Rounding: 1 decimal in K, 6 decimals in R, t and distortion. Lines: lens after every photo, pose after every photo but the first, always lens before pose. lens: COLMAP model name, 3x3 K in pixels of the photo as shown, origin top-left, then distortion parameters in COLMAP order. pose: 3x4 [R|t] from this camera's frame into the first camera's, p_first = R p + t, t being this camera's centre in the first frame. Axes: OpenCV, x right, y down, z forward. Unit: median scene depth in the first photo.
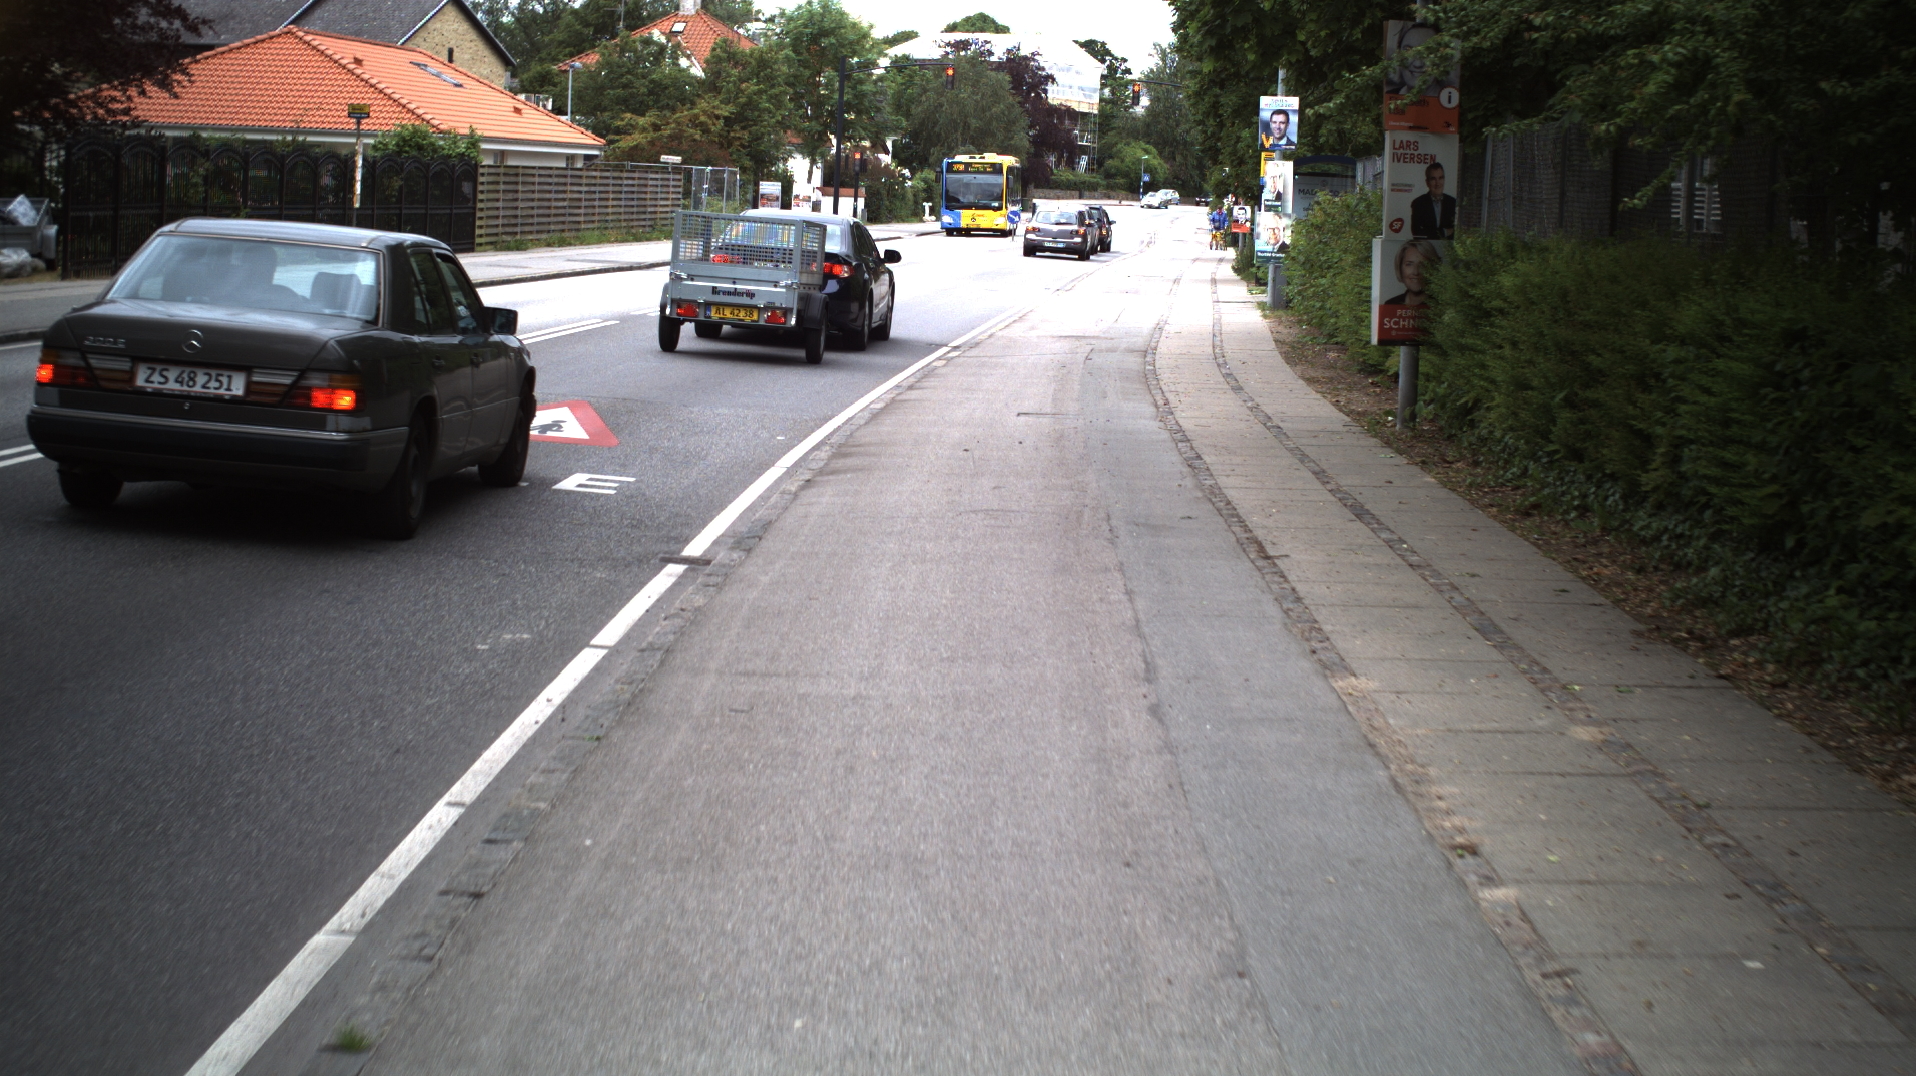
lens RADIAL K [[3336.6, 0, 958.0], [0, 3336.6, 538.0], [0, 0, 1]] dist [-0.269476, 0.248577]
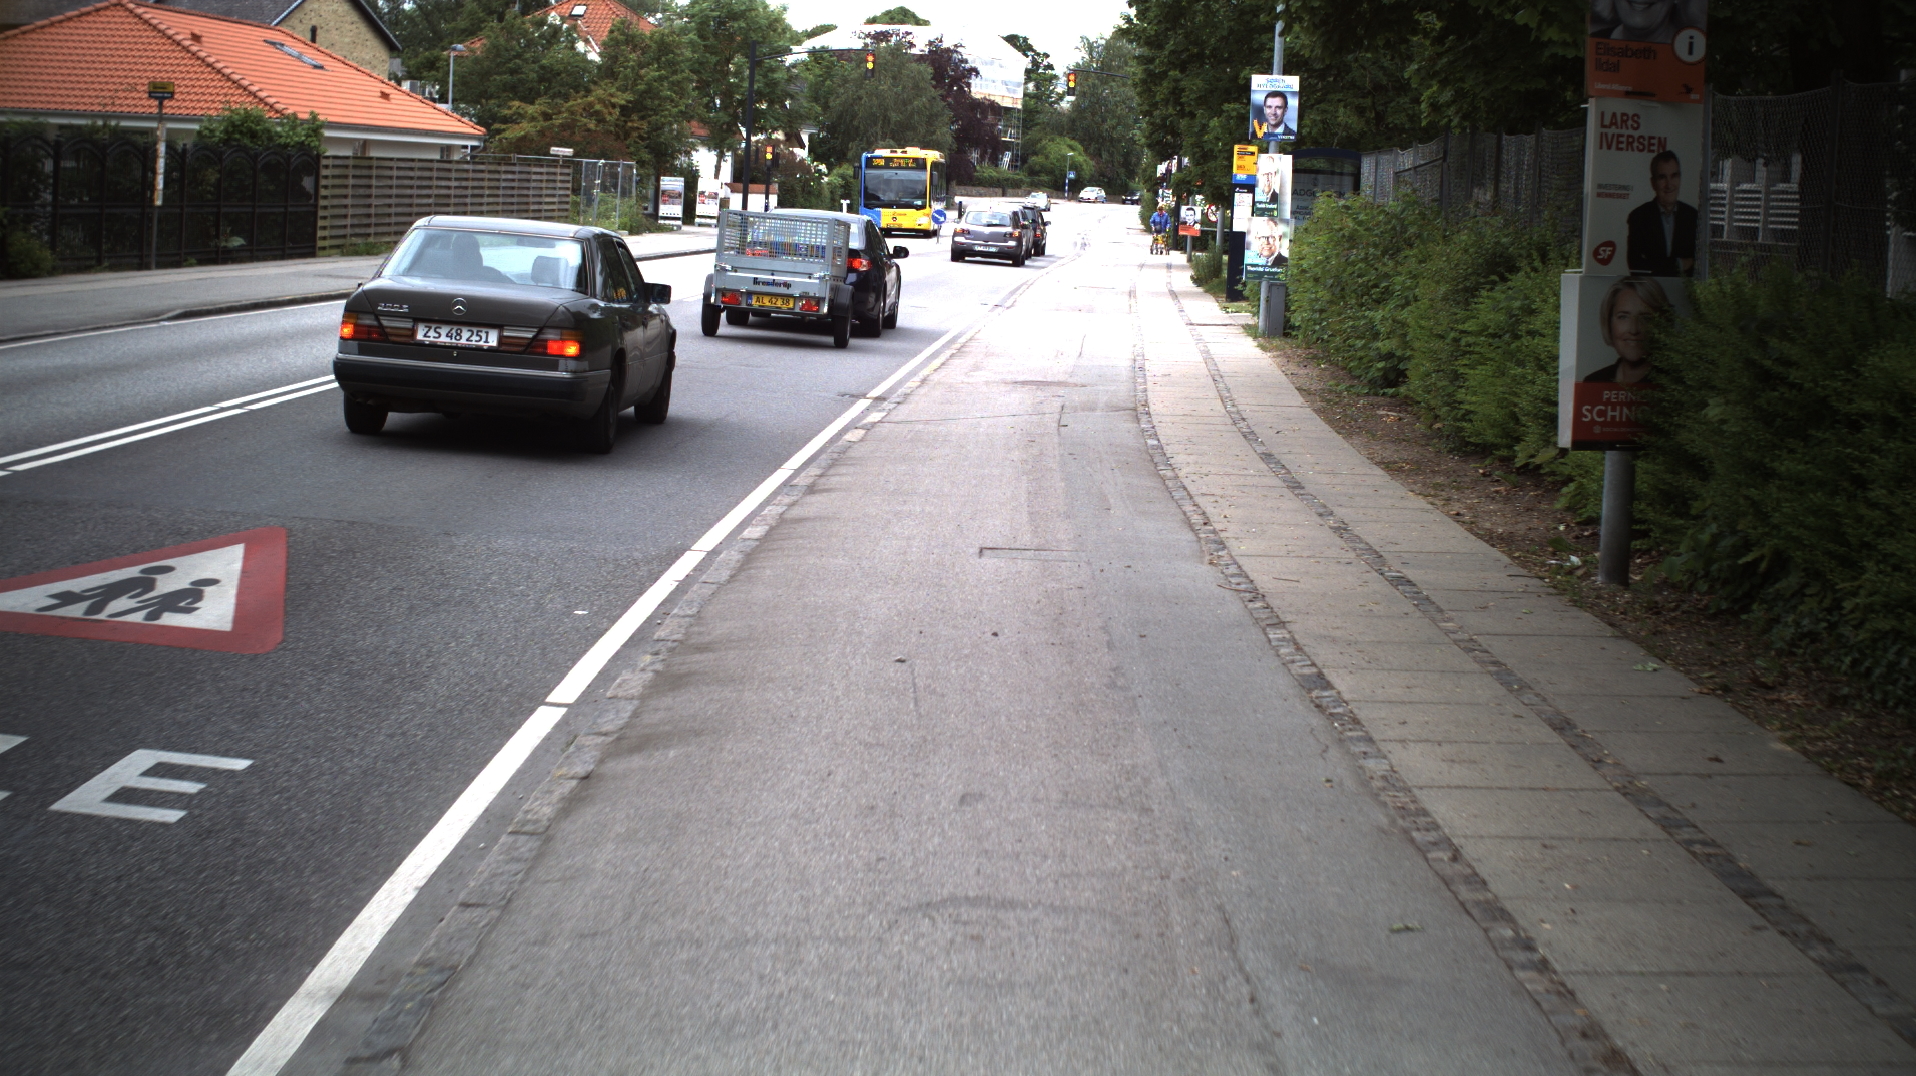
lens RADIAL K [[3336.6, 0, 958.0], [0, 3336.6, 538.0], [0, 0, 1]] dist [-0.269476, 0.248577]
pose [[0.999684, 0.003826, 0.024833, -0.000507], [-0.003850, 0.999992, 0.000926, -0.013017], [-0.024830, -0.001021, 0.999691, 0.122864]]
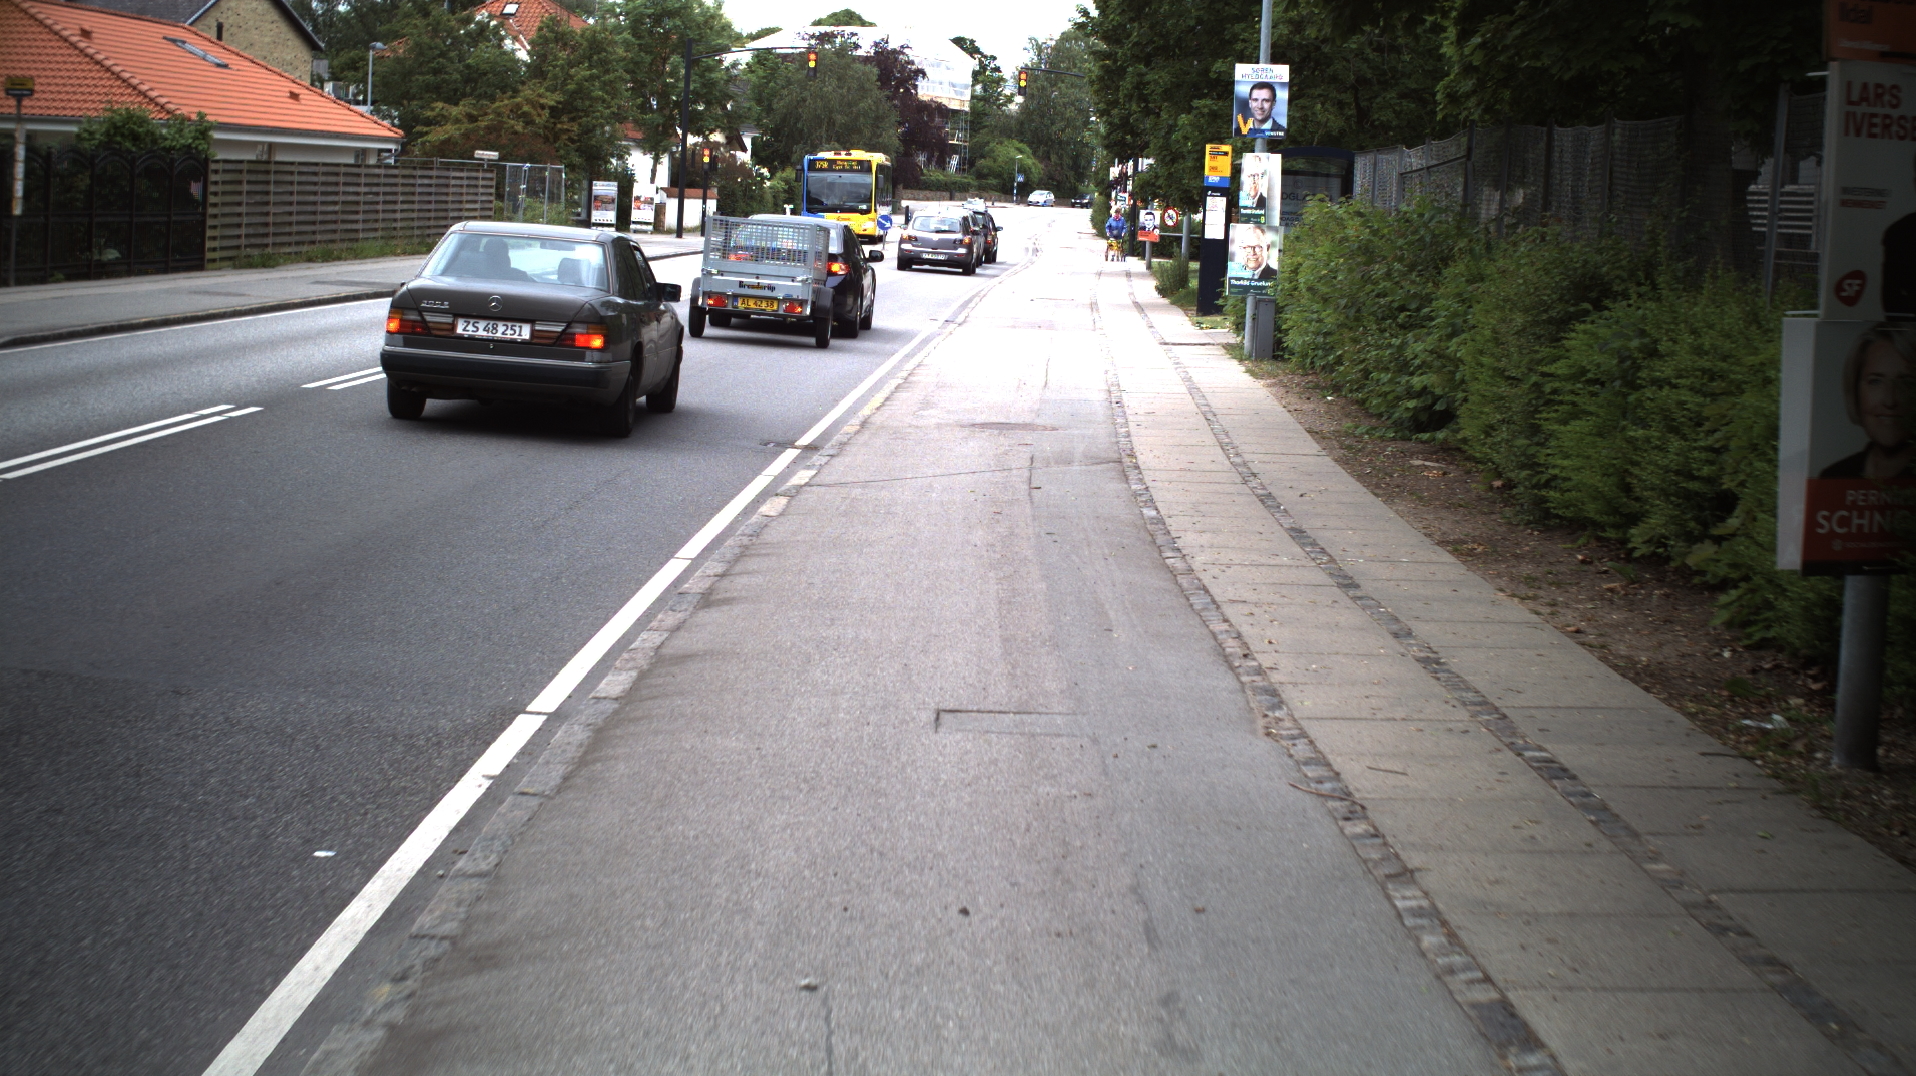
lens RADIAL K [[3336.6, 0, 958.0], [0, 3336.6, 538.0], [0, 0, 1]] dist [-0.269476, 0.248577]
pose [[0.999185, -0.000328, 0.040359, 0.001099], [0.000336, 1.000000, -0.000188, -0.019536], [-0.040359, 0.000201, 0.999185, 0.184370]]
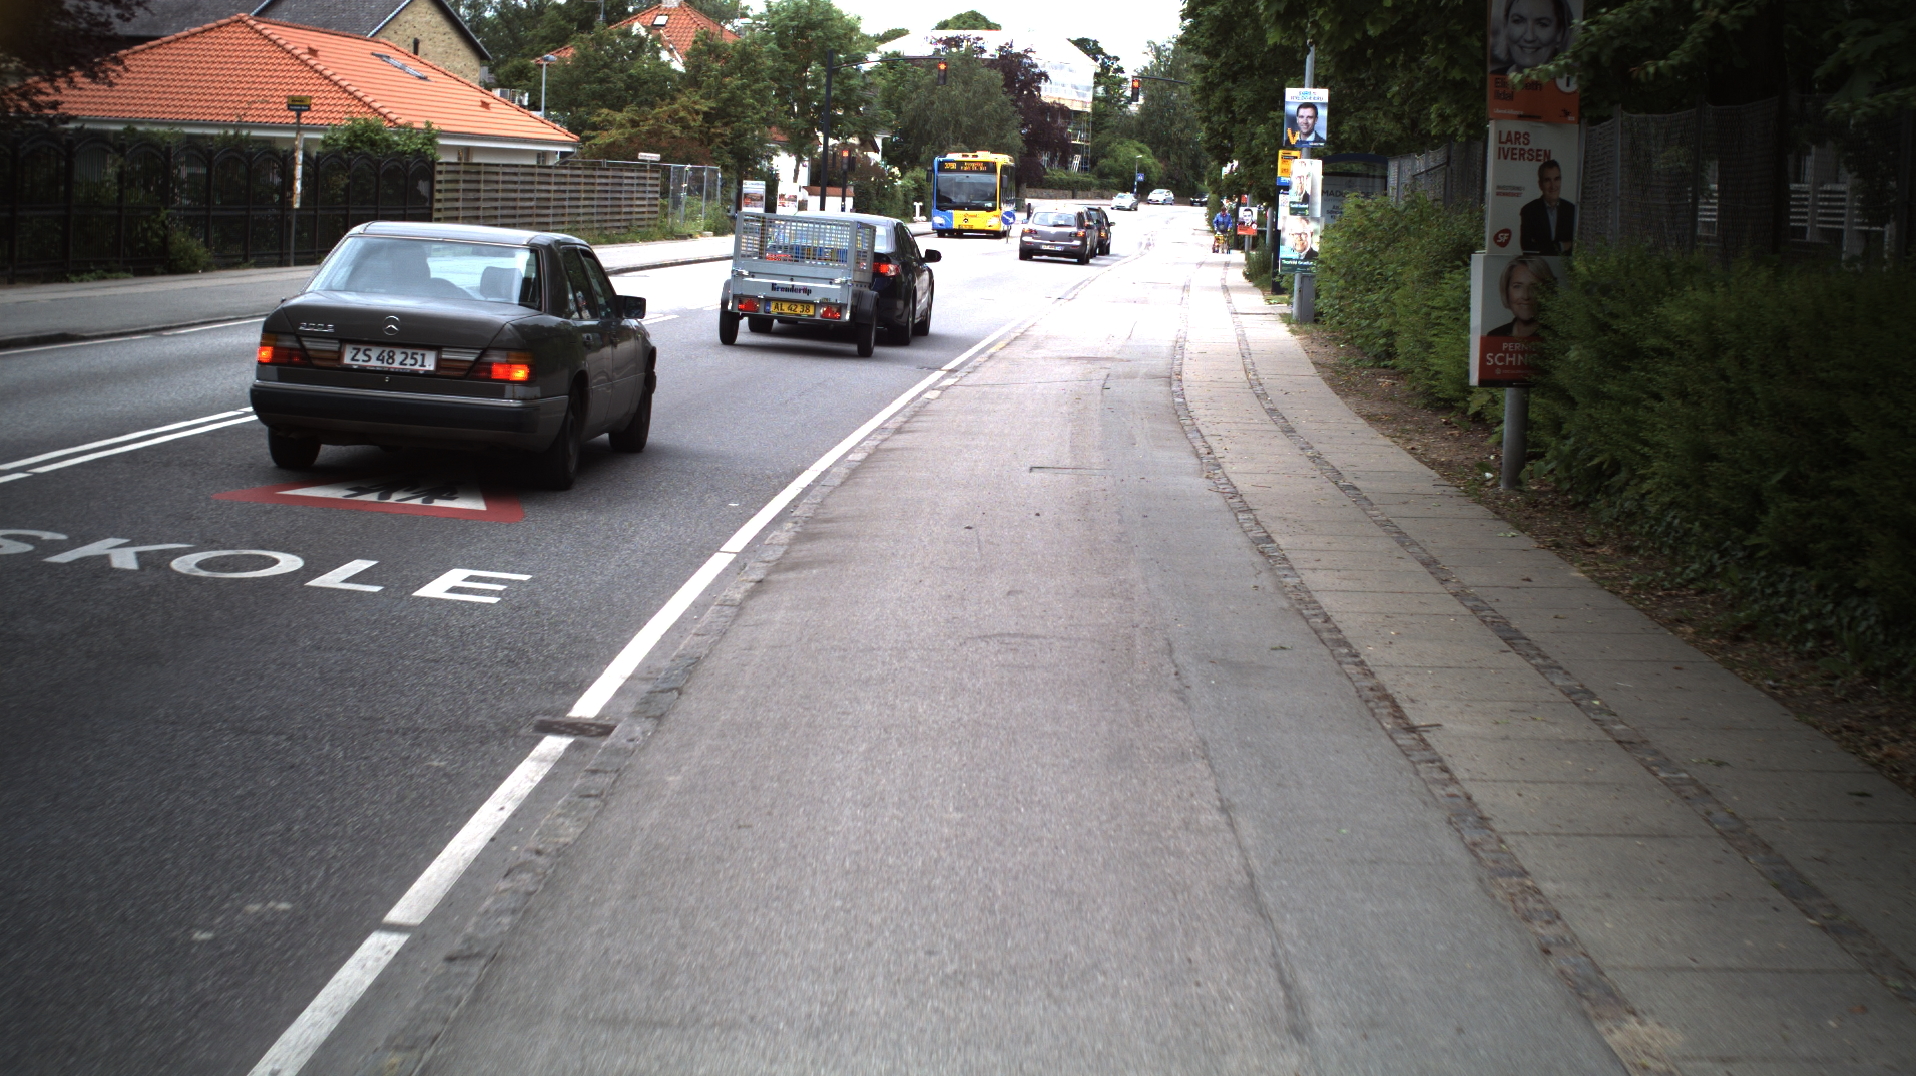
lens RADIAL K [[3336.6, 0, 958.0], [0, 3336.6, 538.0], [0, 0, 1]] dist [-0.269476, 0.248577]
pose [[0.999993, 0.002121, 0.003100, -0.000681], [-0.002122, 0.999998, 0.000244, -0.006638], [-0.003100, -0.000250, 0.999995, 0.061427]]
